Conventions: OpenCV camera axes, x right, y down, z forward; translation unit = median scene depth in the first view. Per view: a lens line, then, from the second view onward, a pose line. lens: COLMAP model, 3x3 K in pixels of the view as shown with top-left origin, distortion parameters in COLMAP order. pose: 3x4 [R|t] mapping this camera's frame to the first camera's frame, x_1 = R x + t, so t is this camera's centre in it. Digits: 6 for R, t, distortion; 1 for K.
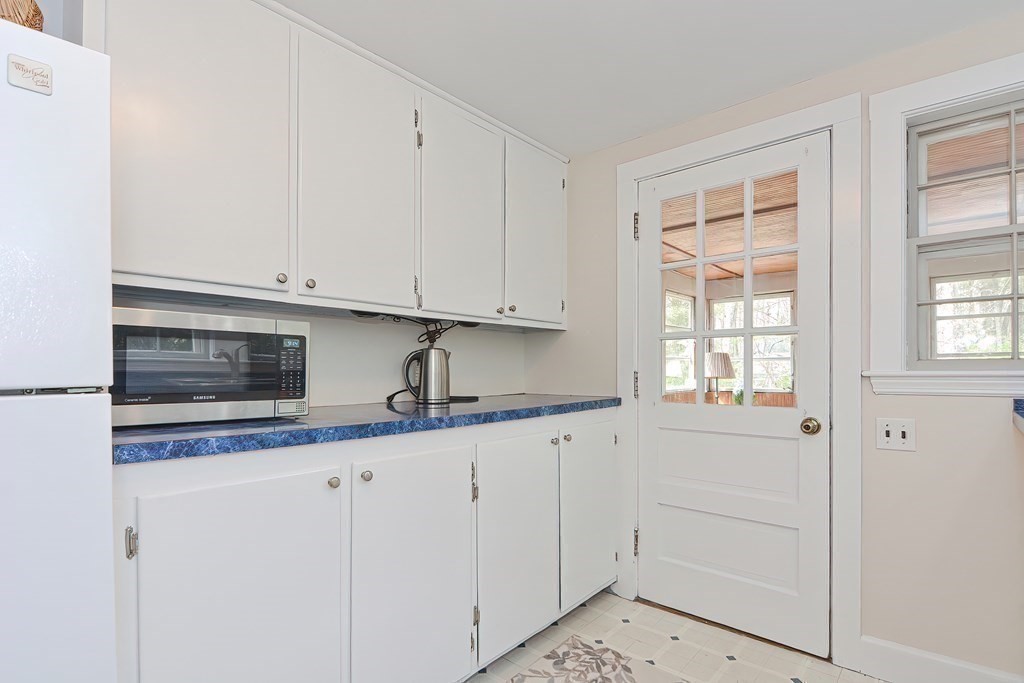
lens RADIAL K [[511.0, 0, 518.6], [0, 511.0, 370.0], [0, 0, 1]] dist [0.012763, -0.010017]
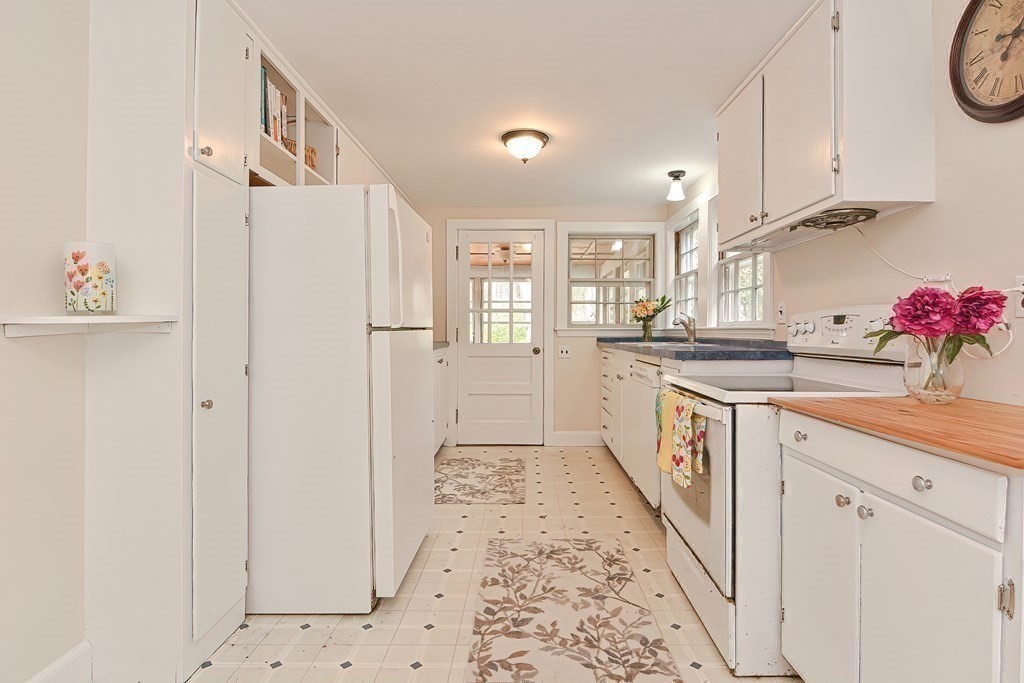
lens RADIAL K [[511.0, 0, 543.3], [0, 511.0, 335.7], [0, 0, 1]] dist [0.012763, -0.010017]
pose [[0.743531, 0.000024, 0.668701, -1.001859], [-0.003275, 0.999988, 0.003606, 0.028706], [-0.668693, -0.004871, 0.743522, -0.801289]]
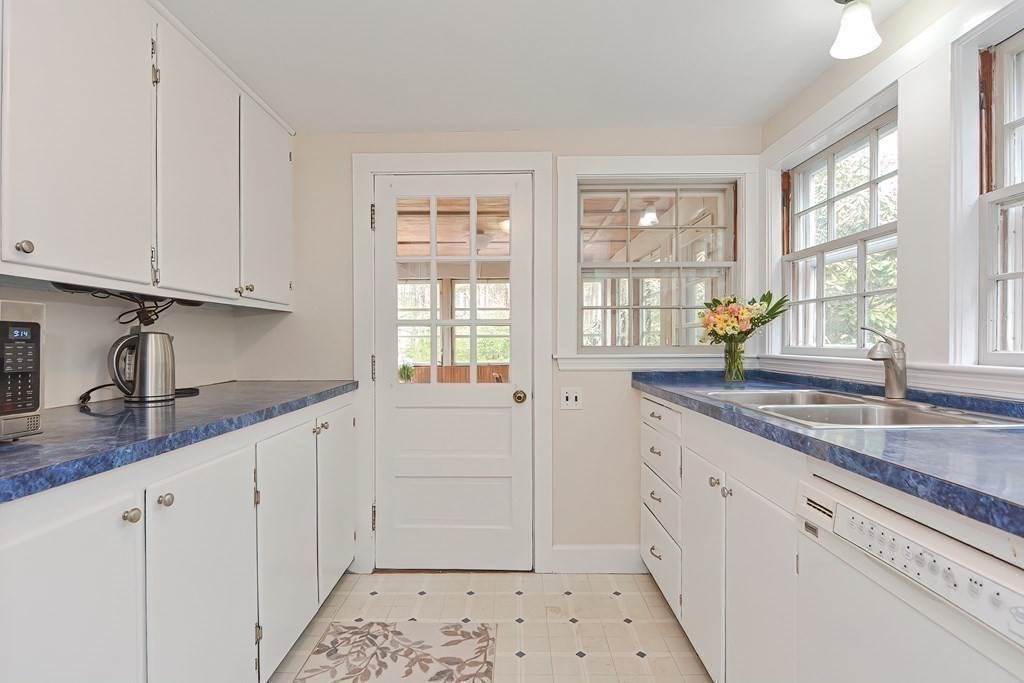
lens RADIAL K [[511.0, 0, 509.2], [0, 511.0, 342.7], [0, 0, 1]] dist [0.012763, -0.010017]
pose [[0.764566, -0.002562, 0.644540, -0.285979], [0.000575, 0.999994, 0.003292, -0.031389], [-0.644545, -0.002147, 0.764563, 0.019755]]
